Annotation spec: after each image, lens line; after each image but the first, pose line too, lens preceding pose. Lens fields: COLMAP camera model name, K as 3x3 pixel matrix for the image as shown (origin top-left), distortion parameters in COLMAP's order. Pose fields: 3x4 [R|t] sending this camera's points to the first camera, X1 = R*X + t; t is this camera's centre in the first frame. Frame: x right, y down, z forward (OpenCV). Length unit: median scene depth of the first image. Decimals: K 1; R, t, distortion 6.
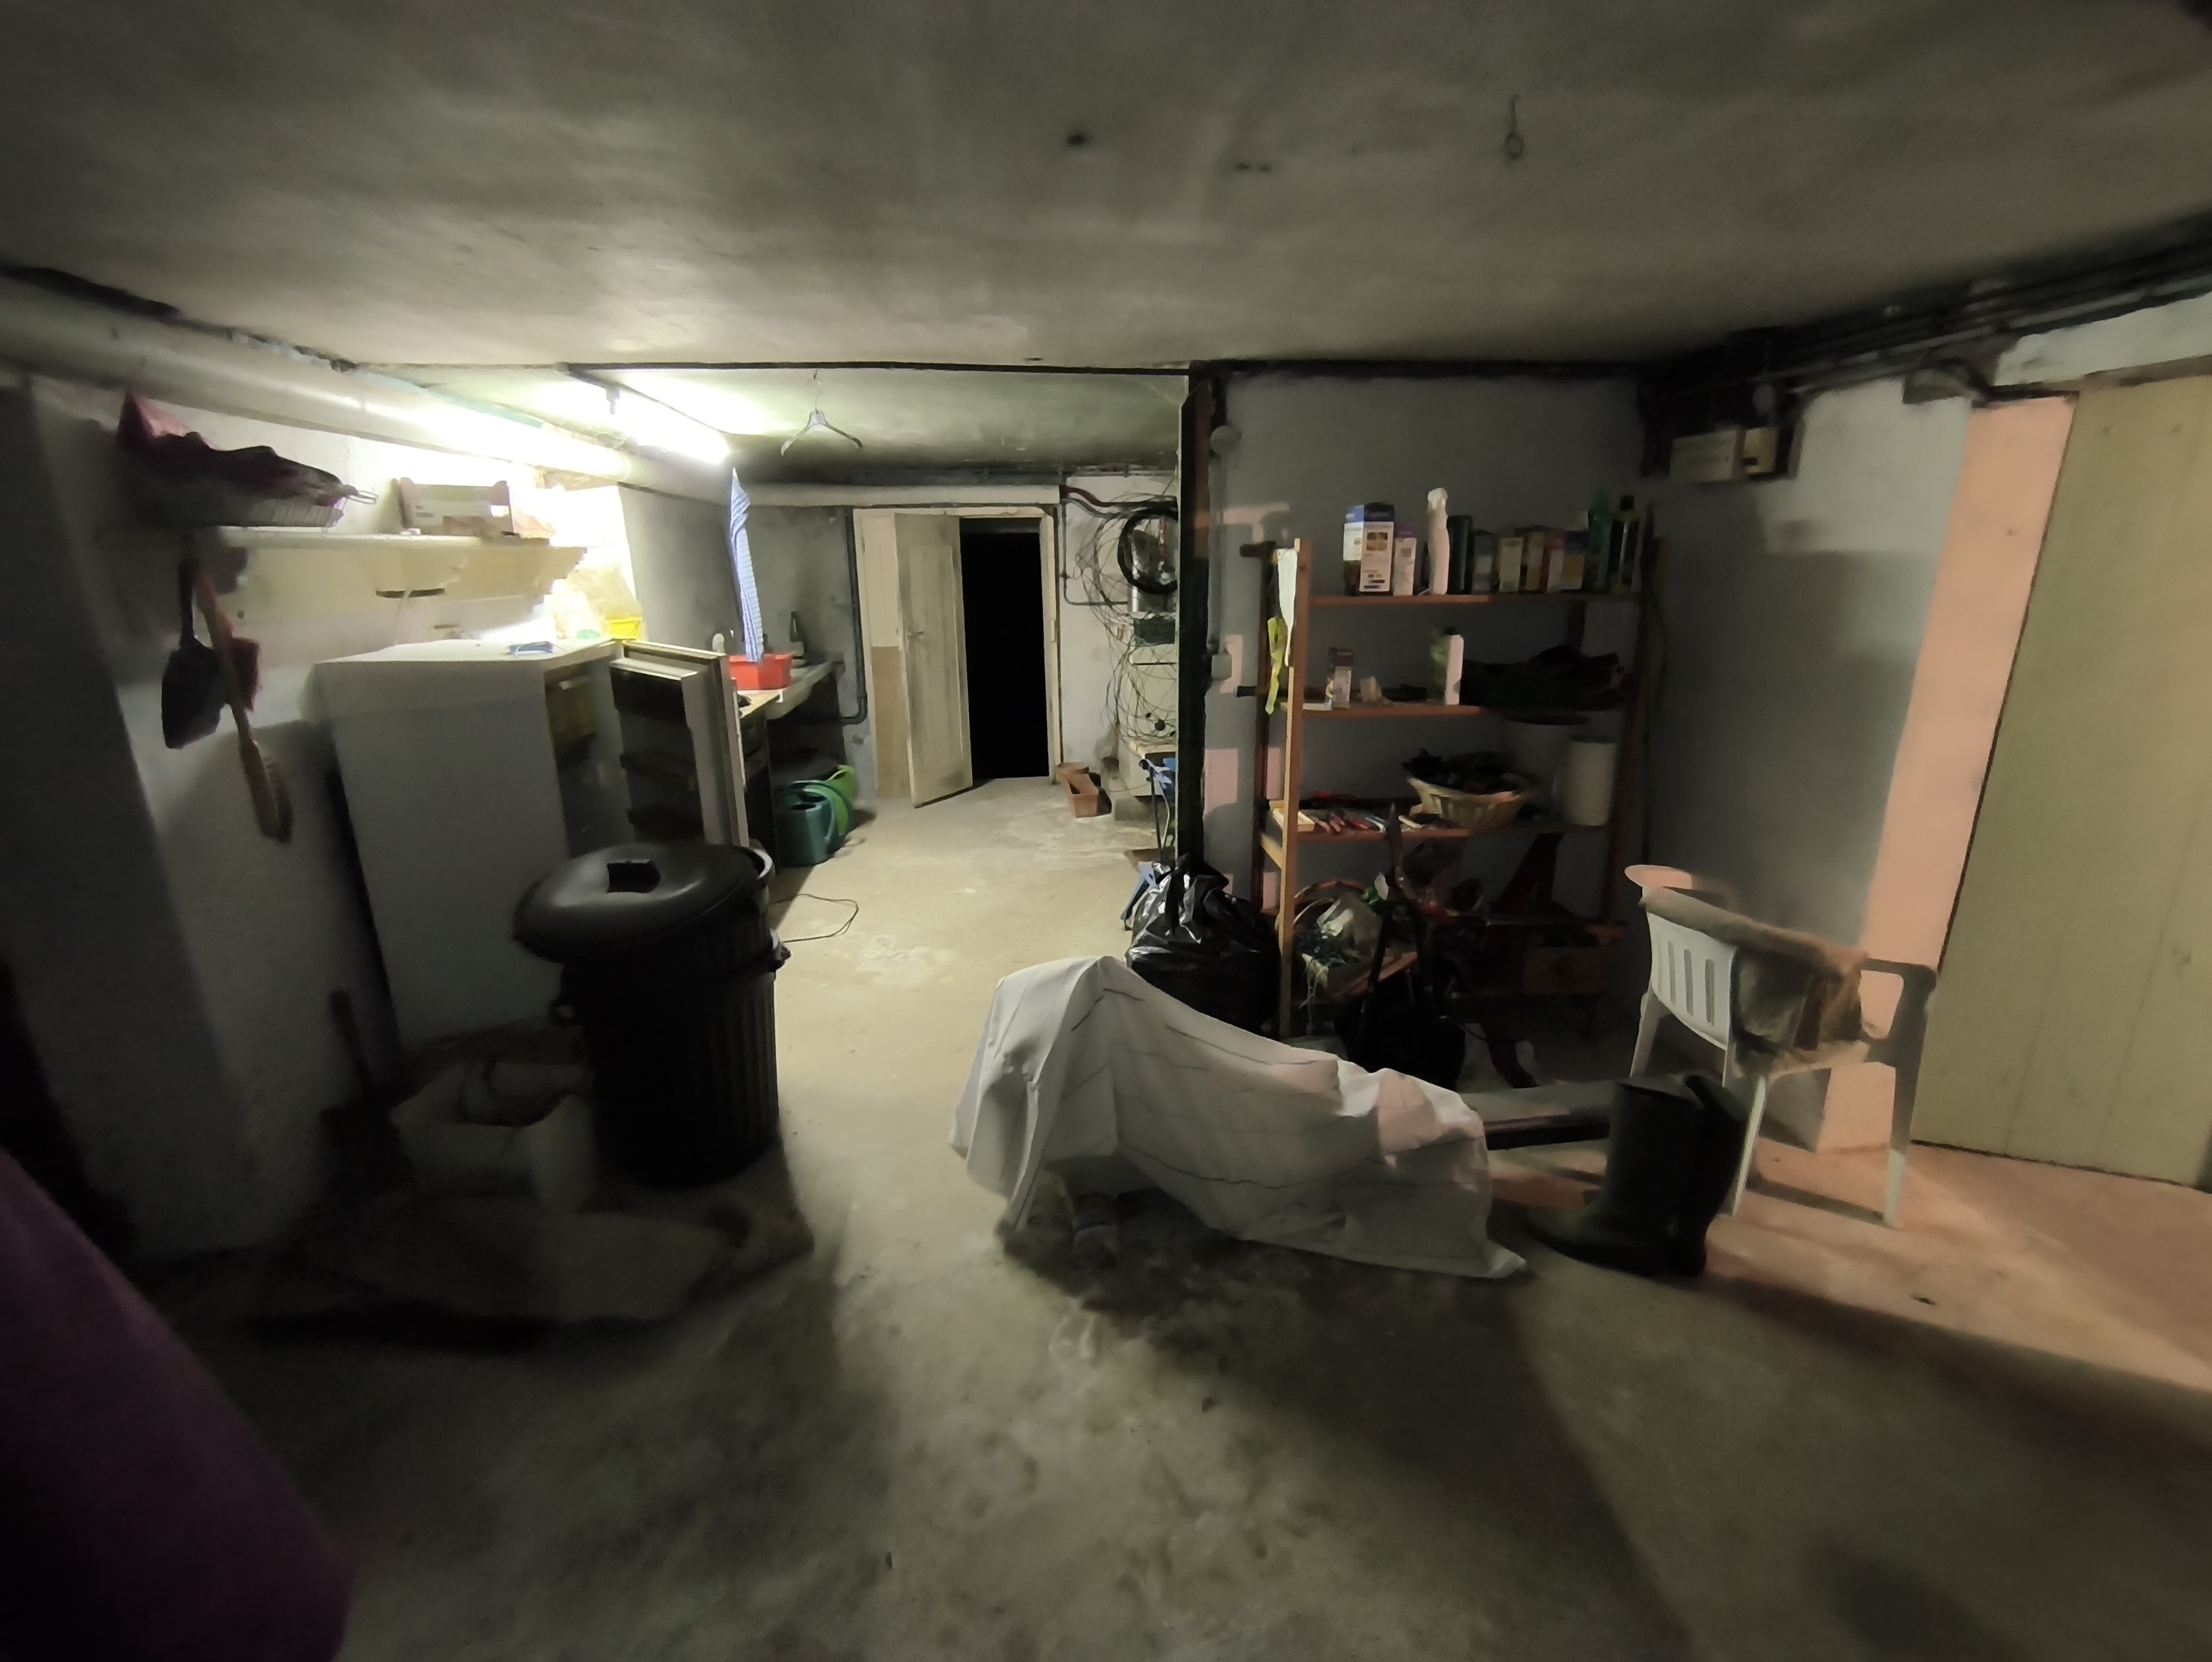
lens RADIAL K [[976.3, 0, 1105.7], [0, 976.3, 827.0], [0, 0, 1]] dist [-0.002638, 0.000663]
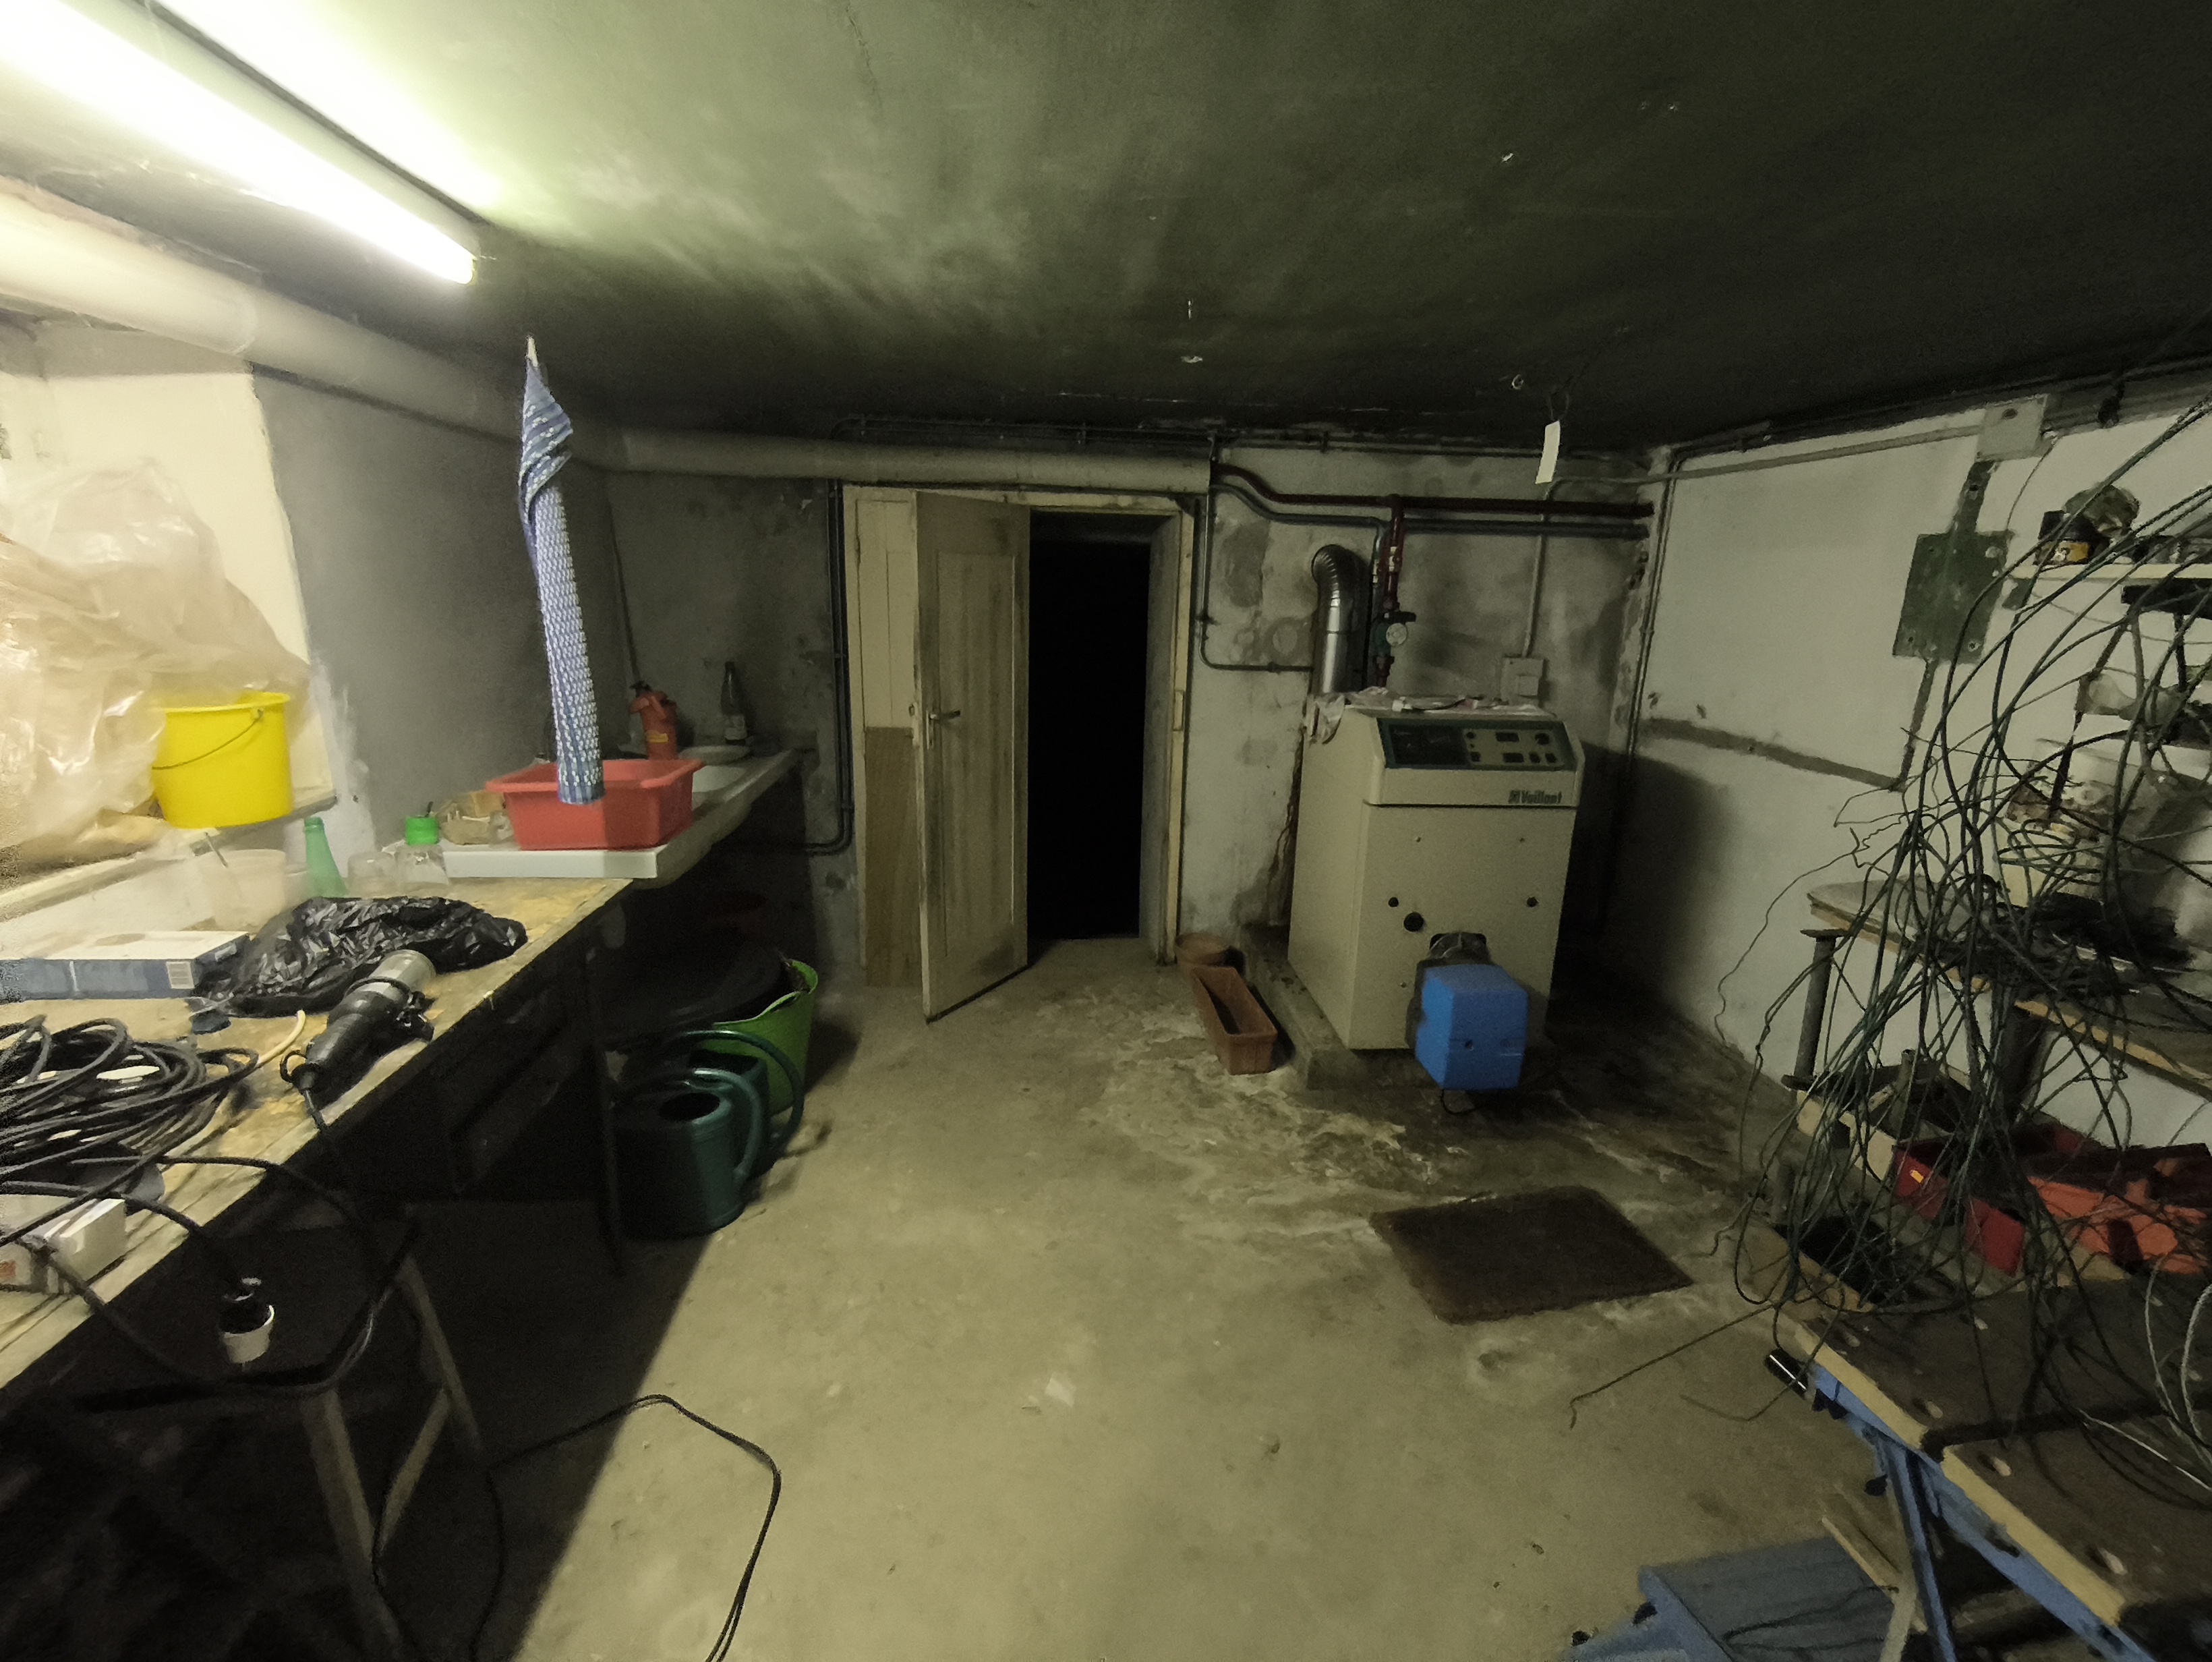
lens RADIAL K [[976.3, 0, 1108.4], [0, 976.3, 833.6], [0, 0, 1]] dist [-0.002638, 0.000663]
pose [[0.998989, 0.044948, -0.000492, -0.095871], [-0.044950, 0.998875, -0.015124, -0.121929], [-0.000188, 0.015131, 0.999886, 0.435219]]
